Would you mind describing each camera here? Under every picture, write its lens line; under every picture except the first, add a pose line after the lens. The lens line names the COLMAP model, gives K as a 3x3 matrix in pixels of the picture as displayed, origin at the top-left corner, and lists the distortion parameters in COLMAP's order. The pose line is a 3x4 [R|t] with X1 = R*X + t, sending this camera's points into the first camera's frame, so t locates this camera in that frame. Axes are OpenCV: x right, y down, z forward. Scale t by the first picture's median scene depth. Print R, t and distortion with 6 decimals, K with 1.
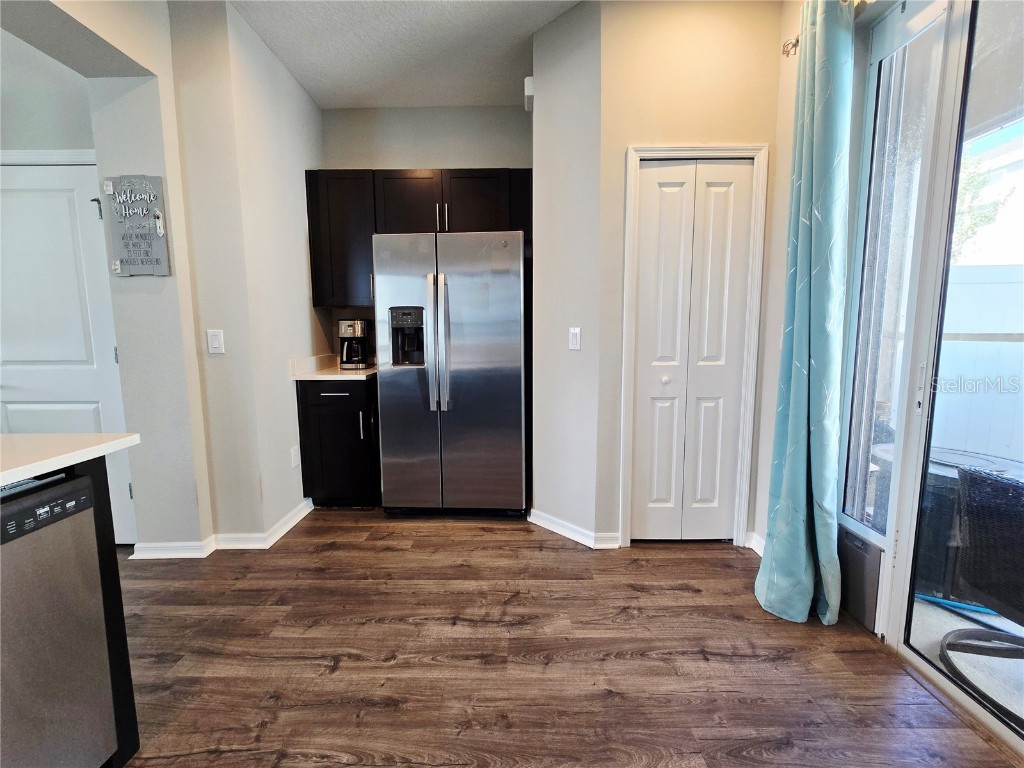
lens RADIAL K [[419.9, 0, 510.9], [0, 419.9, 378.3], [0, 0, 1]] dist [0.001916, -0.001882]
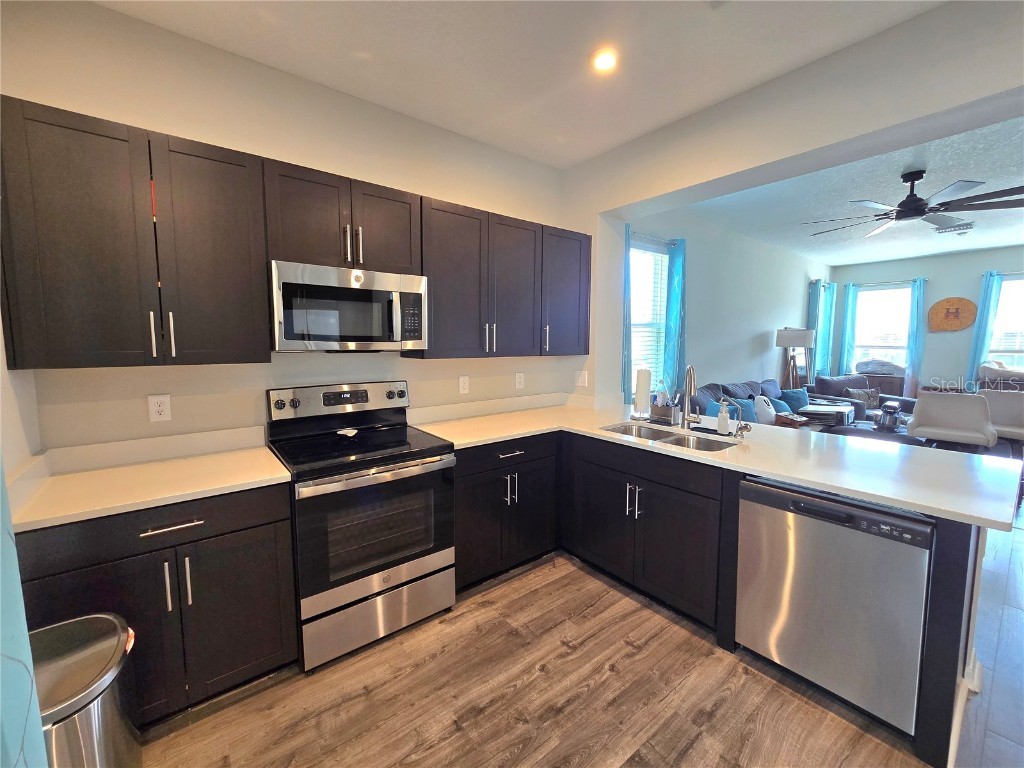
lens RADIAL K [[419.9, 0, 511.5], [0, 419.9, 379.8], [0, 0, 1]] dist [0.001916, -0.001882]
pose [[-0.775129, 0.066604, -0.628283, 0.412632], [-0.064740, 0.980820, 0.183848, -0.190195], [0.628478, 0.183181, -0.755950, 0.540384]]
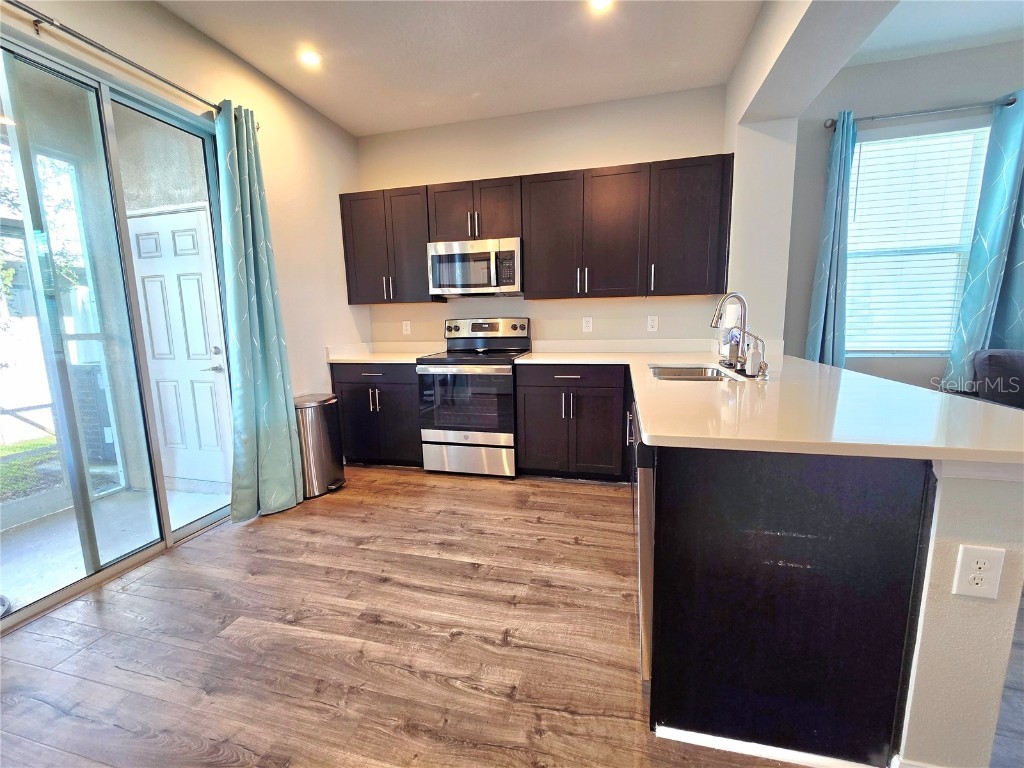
lens RADIAL K [[419.9, 0, 512.7], [0, 419.9, 379.6], [0, 0, 1]] dist [0.001916, -0.001882]
pose [[-0.971281, -0.005462, 0.237872, -0.468567], [0.055482, 0.966978, 0.248747, -0.121199], [-0.231375, 0.254801, -0.938905, 1.060563]]
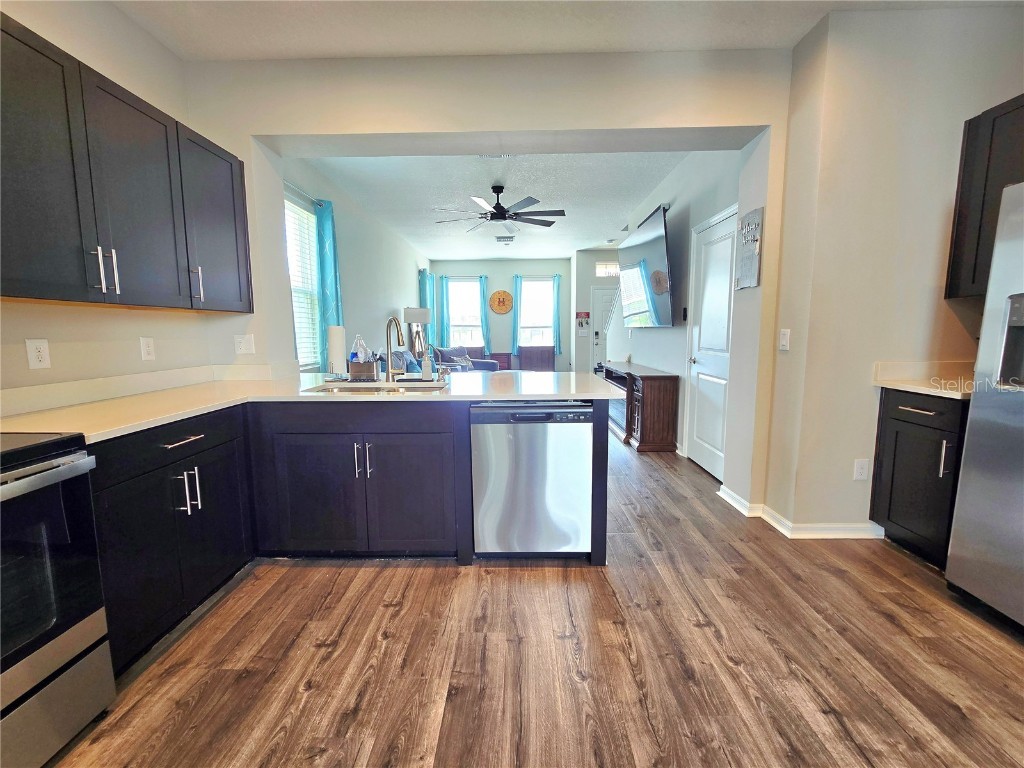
lens RADIAL K [[419.9, 0, 511.3], [0, 419.9, 377.9], [0, 0, 1]] dist [0.001916, -0.001882]
pose [[-0.004890, 0.121215, -0.992614, 0.469579], [-0.103240, 0.987261, 0.121070, -0.051017], [0.994644, 0.103070, 0.007687, 0.293108]]
